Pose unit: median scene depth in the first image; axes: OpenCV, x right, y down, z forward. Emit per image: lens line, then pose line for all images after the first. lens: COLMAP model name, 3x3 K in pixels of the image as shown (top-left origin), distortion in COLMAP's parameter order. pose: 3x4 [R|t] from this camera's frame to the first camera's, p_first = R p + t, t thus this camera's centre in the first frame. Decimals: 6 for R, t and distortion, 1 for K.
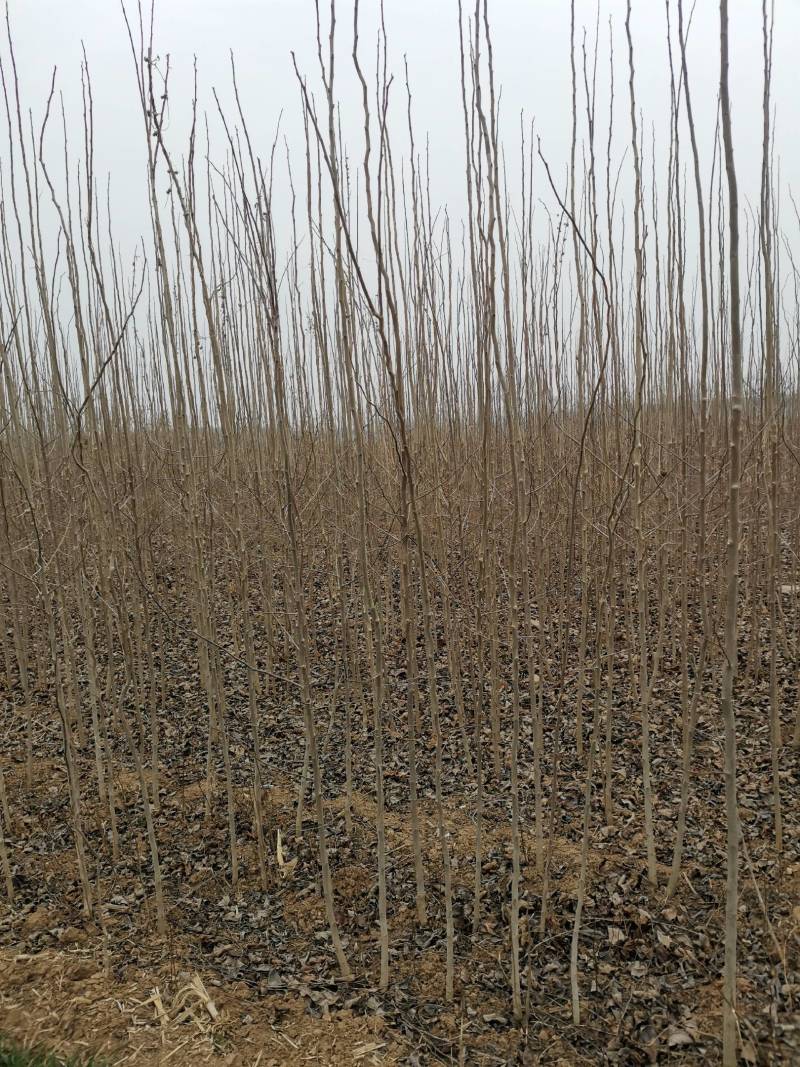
lens RADIAL K [[827.8, 0, 407.4], [0, 827.8, 538.3], [0, 0, 1]] dist [-0.029120, -0.011684]
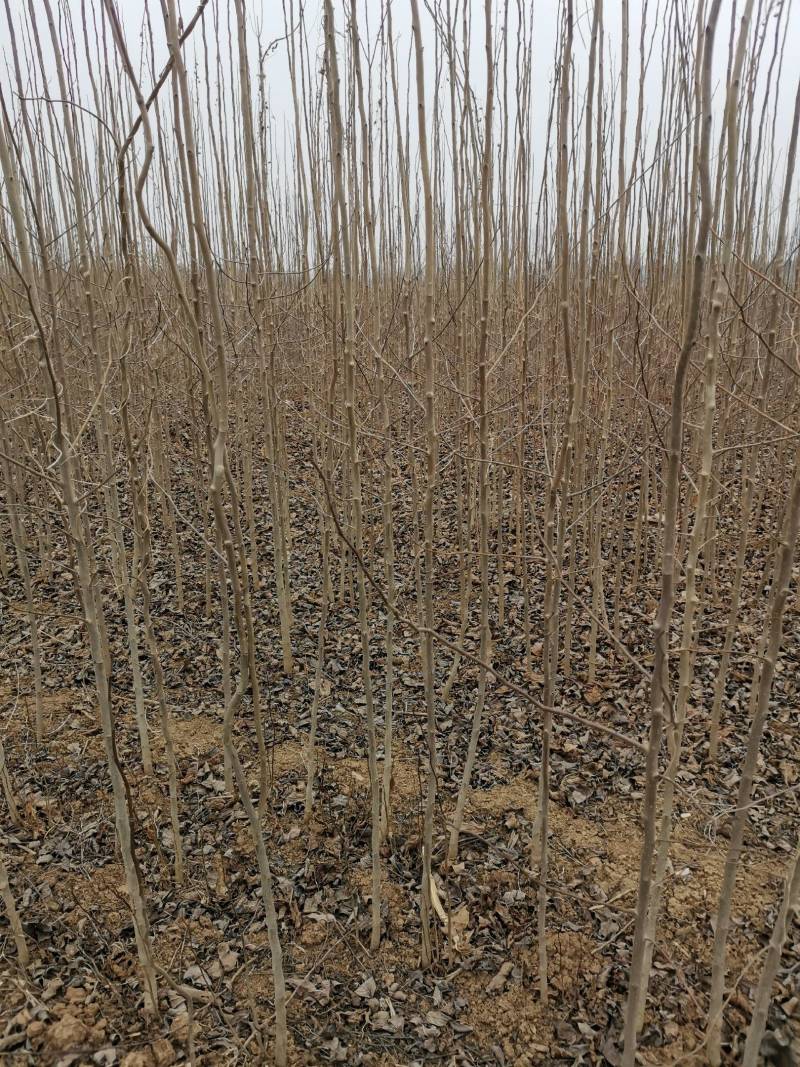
lens RADIAL K [[827.8, 0, 435.3], [0, 827.8, 548.6], [0, 0, 1]] dist [-0.029120, -0.011684]
pose [[0.998264, 0.042800, 0.040451, -0.186075], [-0.049390, 0.982559, 0.179269, -0.007401], [-0.032073, -0.180956, 0.982968, 0.385007]]
